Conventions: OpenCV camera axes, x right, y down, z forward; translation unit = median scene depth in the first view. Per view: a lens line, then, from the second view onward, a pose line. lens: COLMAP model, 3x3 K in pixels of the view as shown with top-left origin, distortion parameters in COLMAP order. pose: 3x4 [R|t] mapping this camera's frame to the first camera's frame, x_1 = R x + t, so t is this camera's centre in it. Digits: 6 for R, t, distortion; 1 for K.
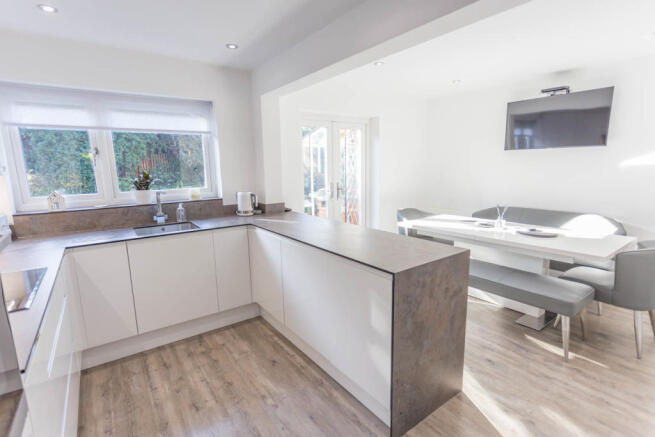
lens RADIAL K [[317.6, 0, 321.8], [0, 317.6, 222.9], [0, 0, 1]] dist [0.013385, -0.001296]
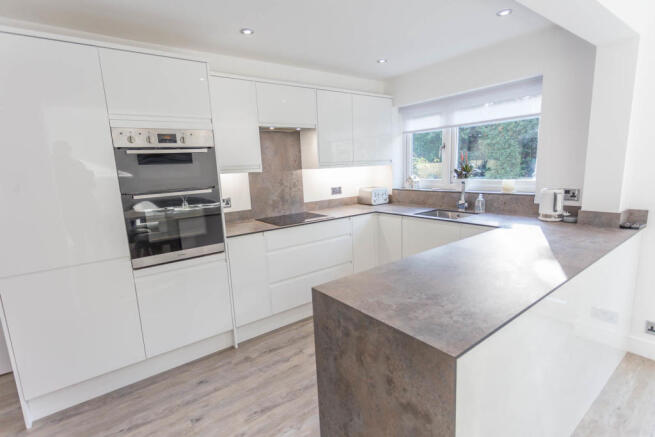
lens RADIAL K [[317.6, 0, 321.2], [0, 317.6, 216.4], [0, 0, 1]] dist [0.013385, -0.001296]
pose [[0.013792, 0.180861, -0.983412, 0.600458], [-0.135278, 0.974801, 0.177380, -0.114458], [0.990712, 0.130588, 0.037911, 0.531511]]
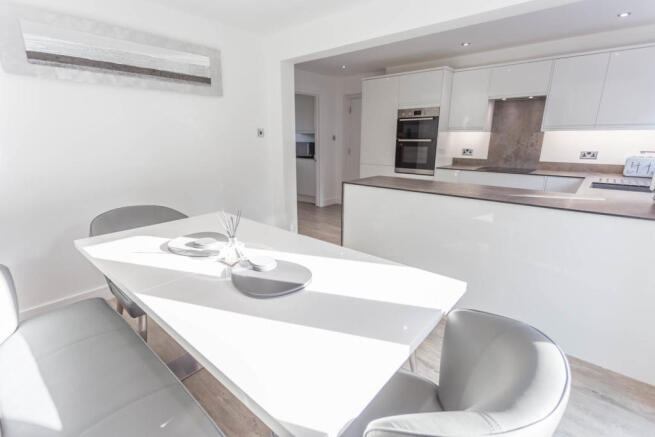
lens RADIAL K [[317.6, 0, 327.9], [0, 317.6, 216.7], [0, 0, 1]] dist [0.013385, -0.001296]
pose [[-0.973253, 0.074366, -0.217369, 0.630383], [-0.023036, 0.909803, 0.414401, -0.291089], [0.228580, 0.408324, -0.883755, 1.701259]]
